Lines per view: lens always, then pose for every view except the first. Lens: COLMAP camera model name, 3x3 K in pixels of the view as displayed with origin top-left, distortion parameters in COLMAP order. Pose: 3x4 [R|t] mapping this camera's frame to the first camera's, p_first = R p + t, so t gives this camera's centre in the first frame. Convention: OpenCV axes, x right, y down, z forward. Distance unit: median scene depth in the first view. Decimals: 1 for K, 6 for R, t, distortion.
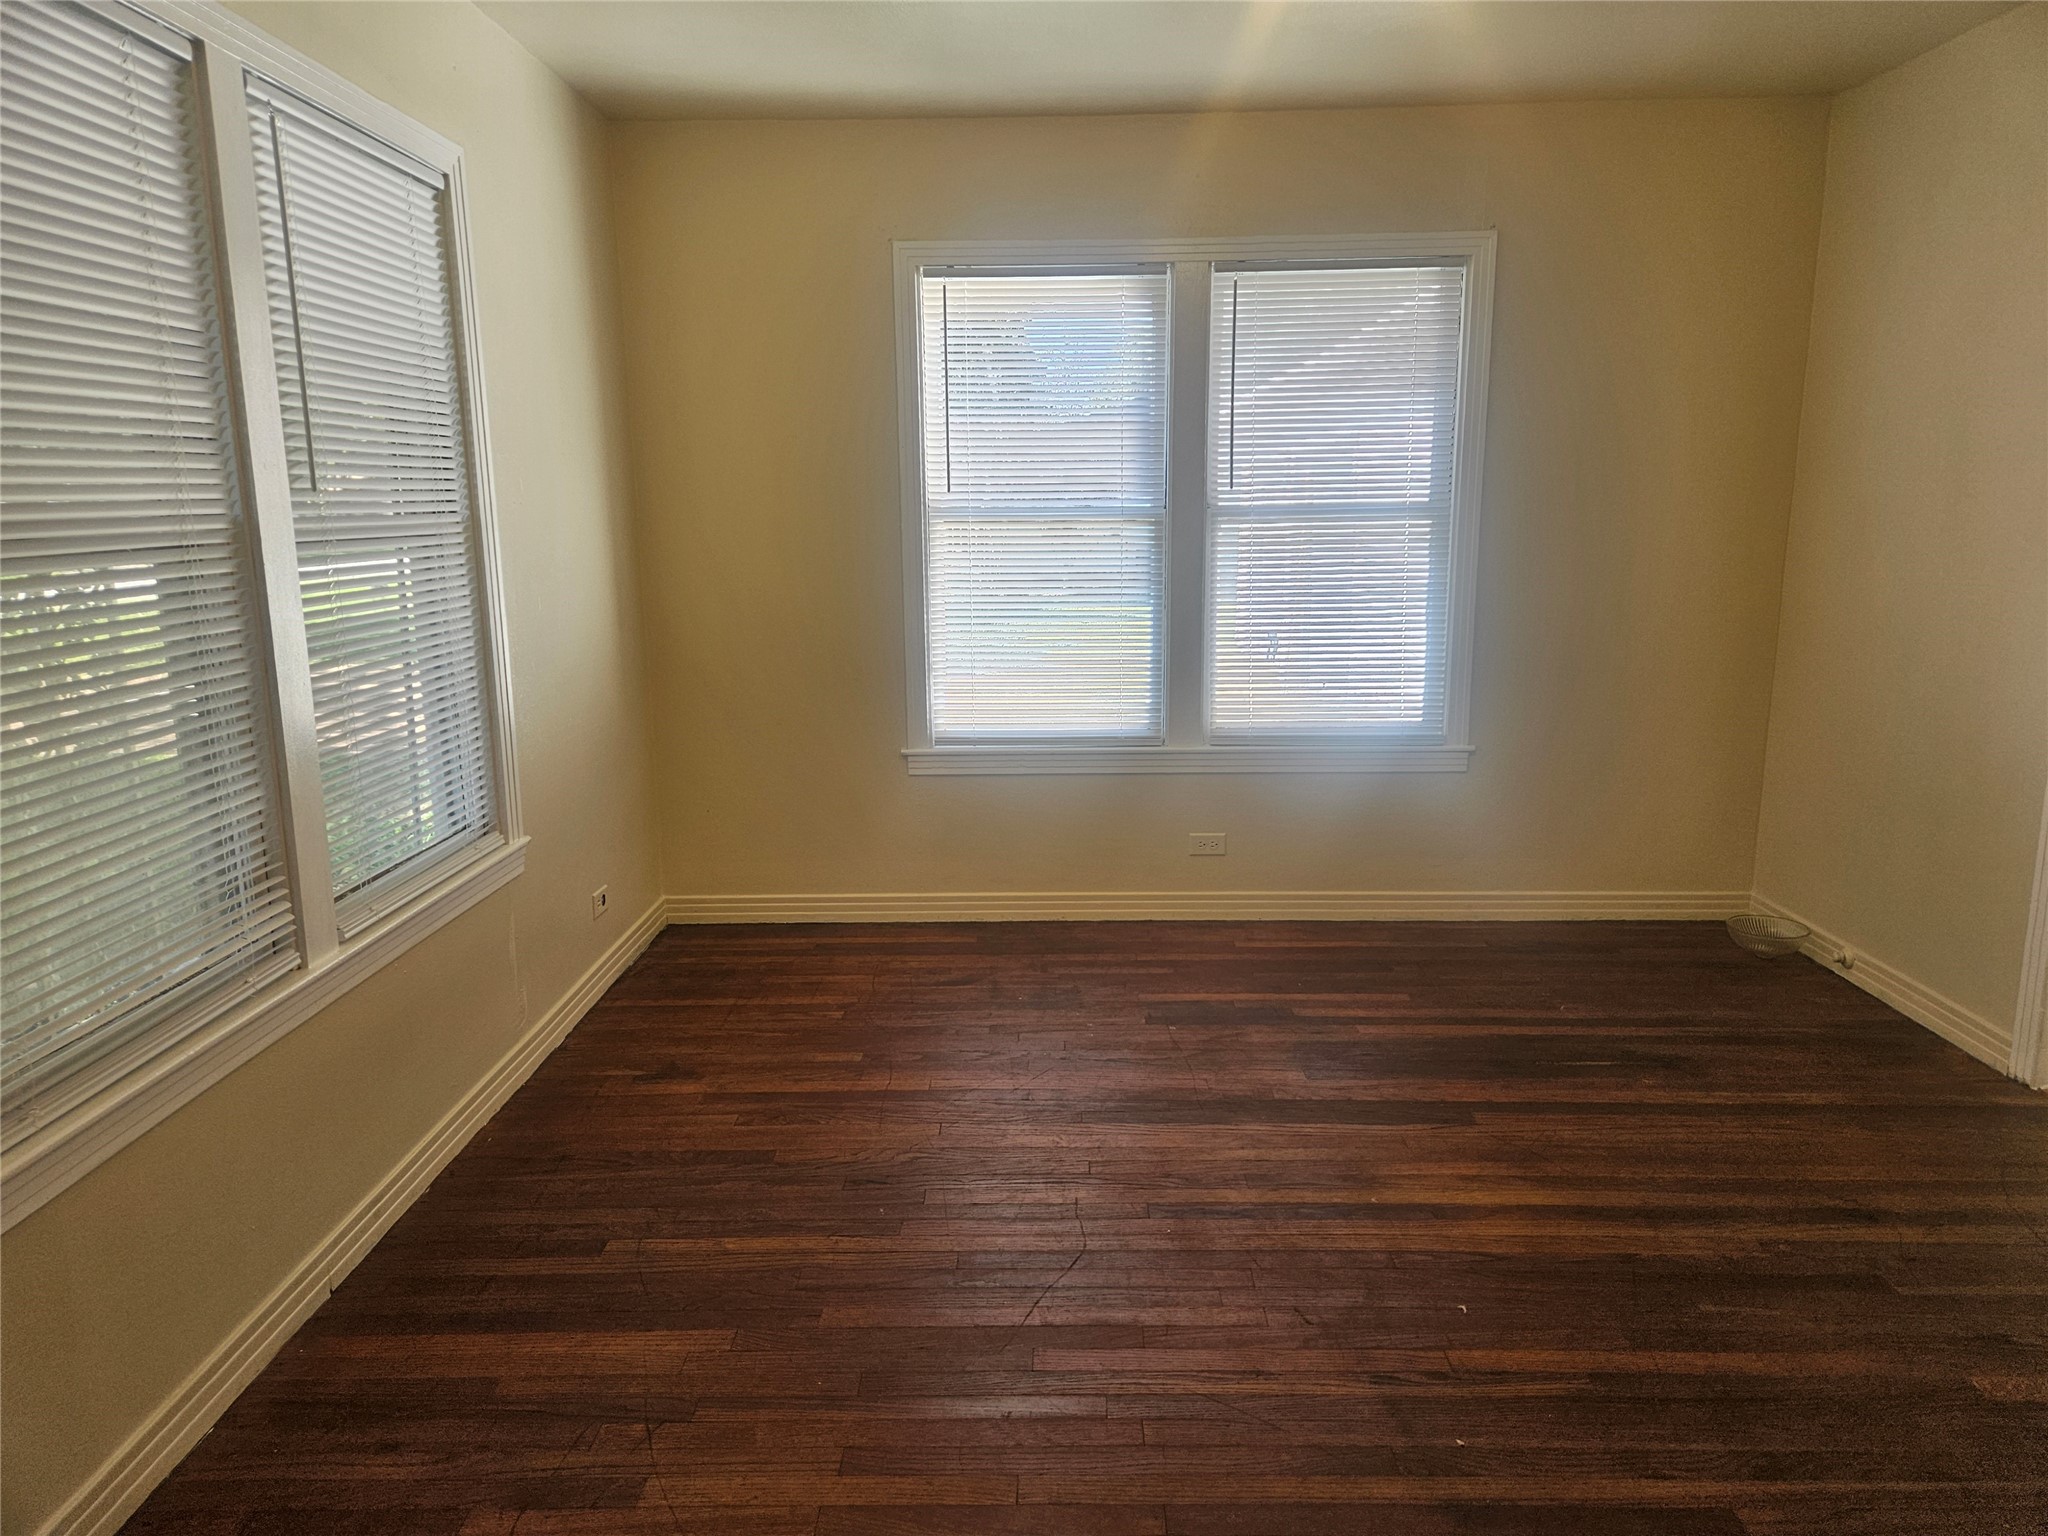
lens RADIAL K [[1370.2, 0, 1020.2], [0, 1370.2, 763.0], [0, 0, 1]] dist [0.018642, -0.010067]
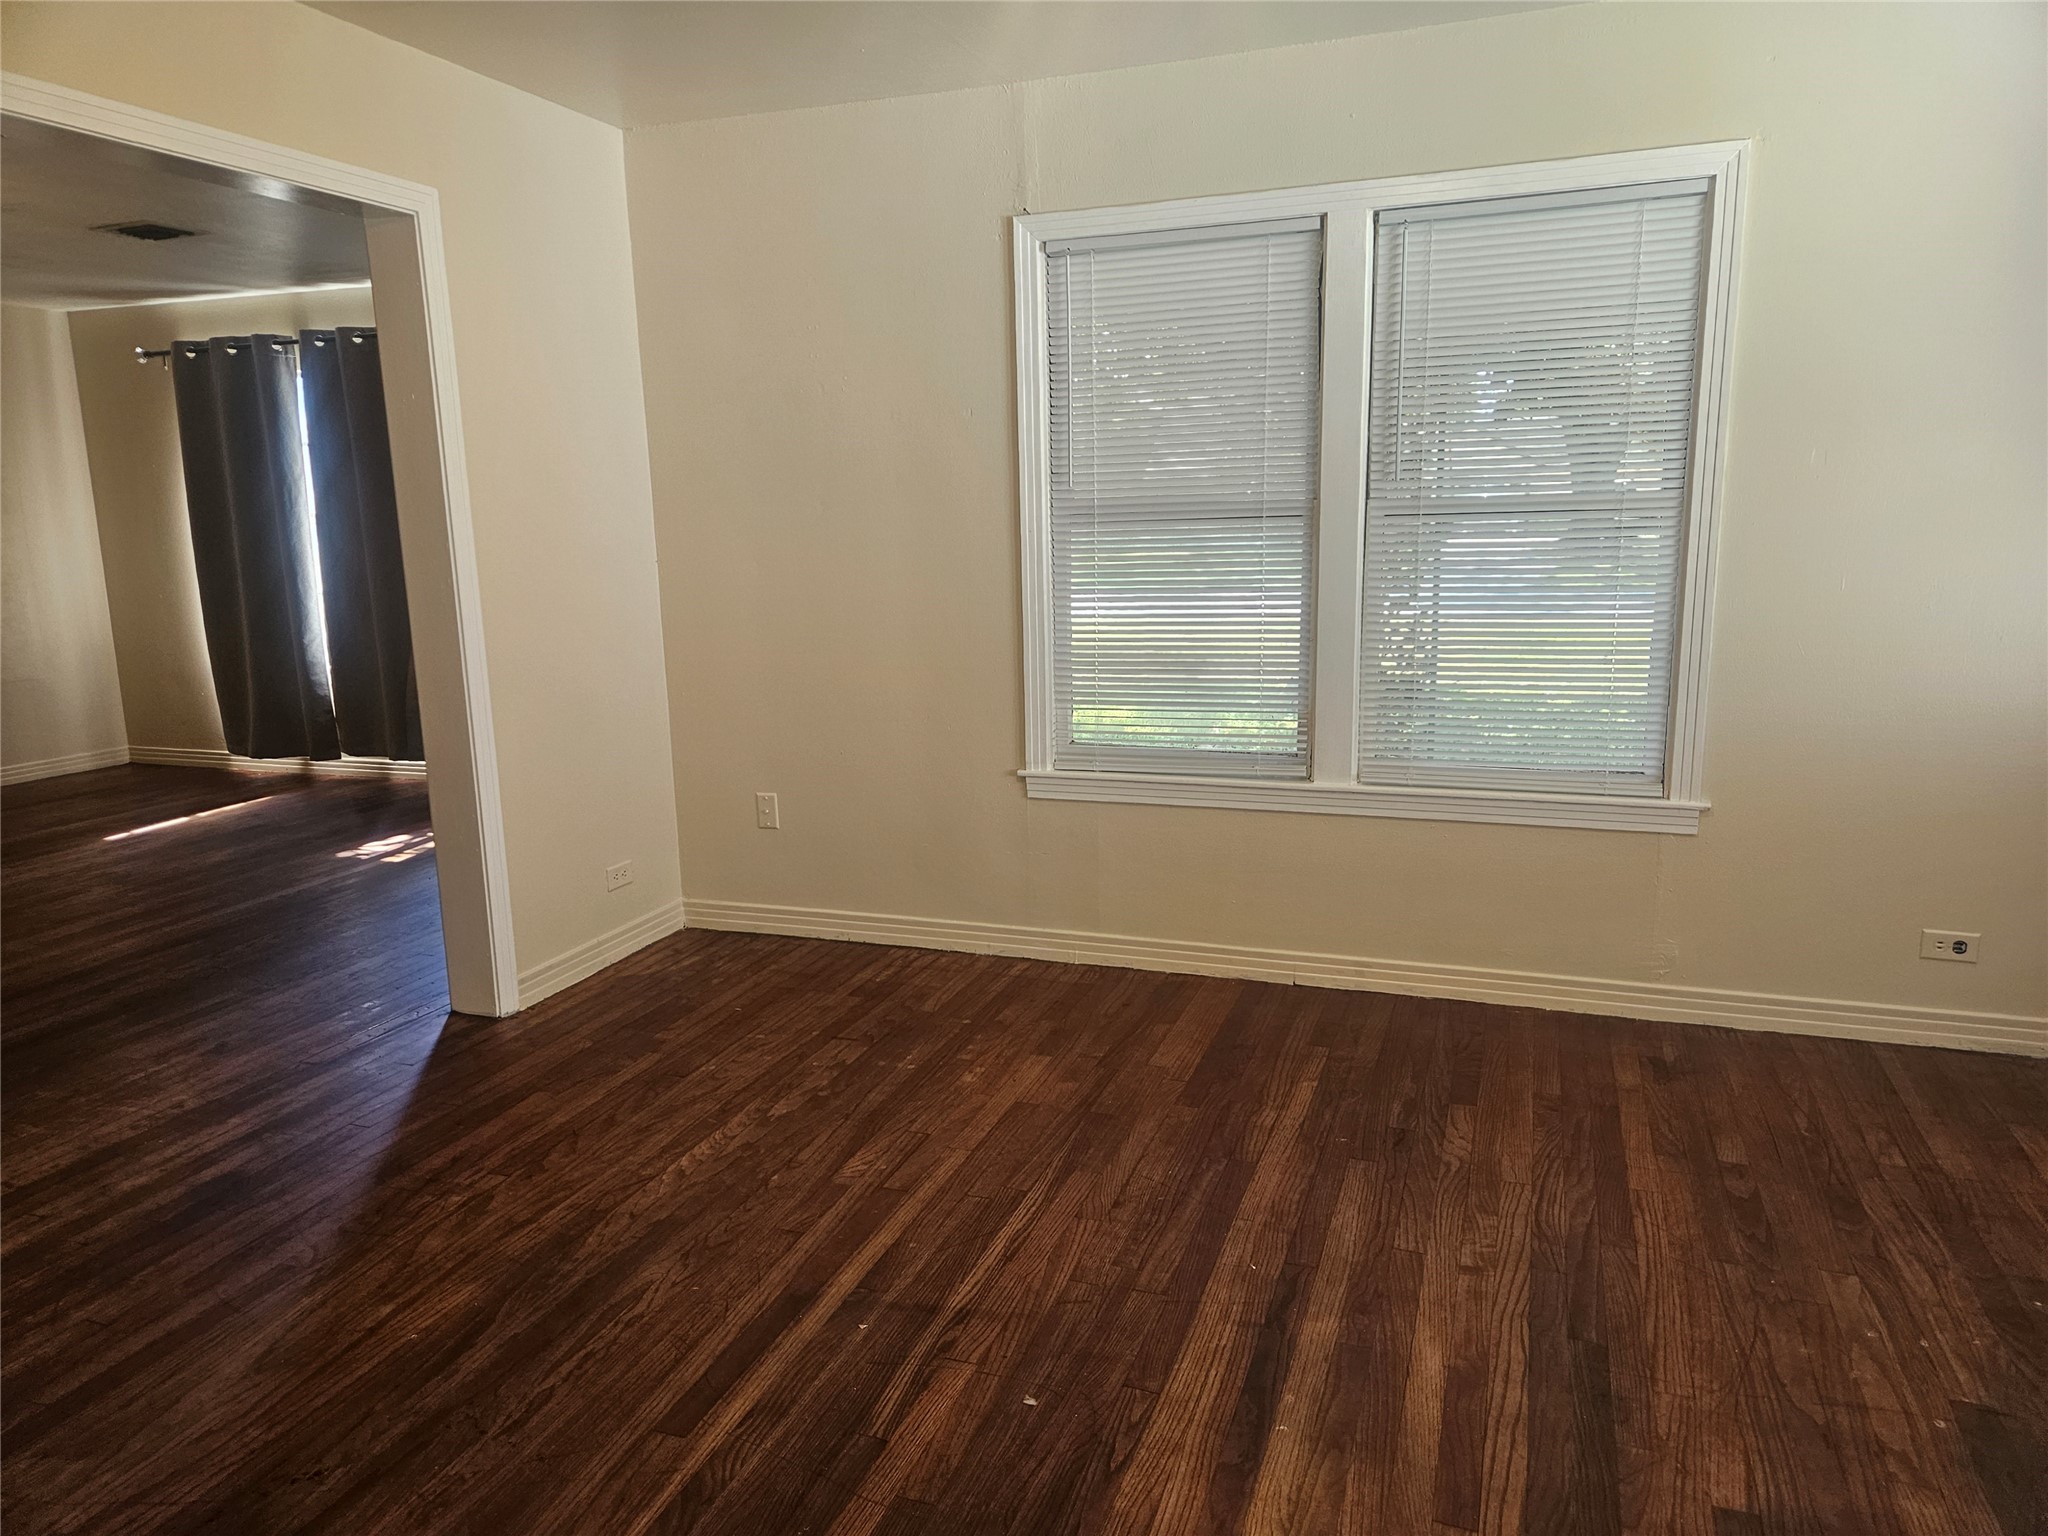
lens RADIAL K [[1370.2, 0, 1028.8], [0, 1370.2, 760.7], [0, 0, 1]] dist [0.018642, -0.010067]
pose [[-0.317095, 0.194794, -0.928173, 0.880572], [-0.152586, 0.955451, 0.252647, -0.186834], [0.936038, 0.221739, -0.273246, 0.946260]]
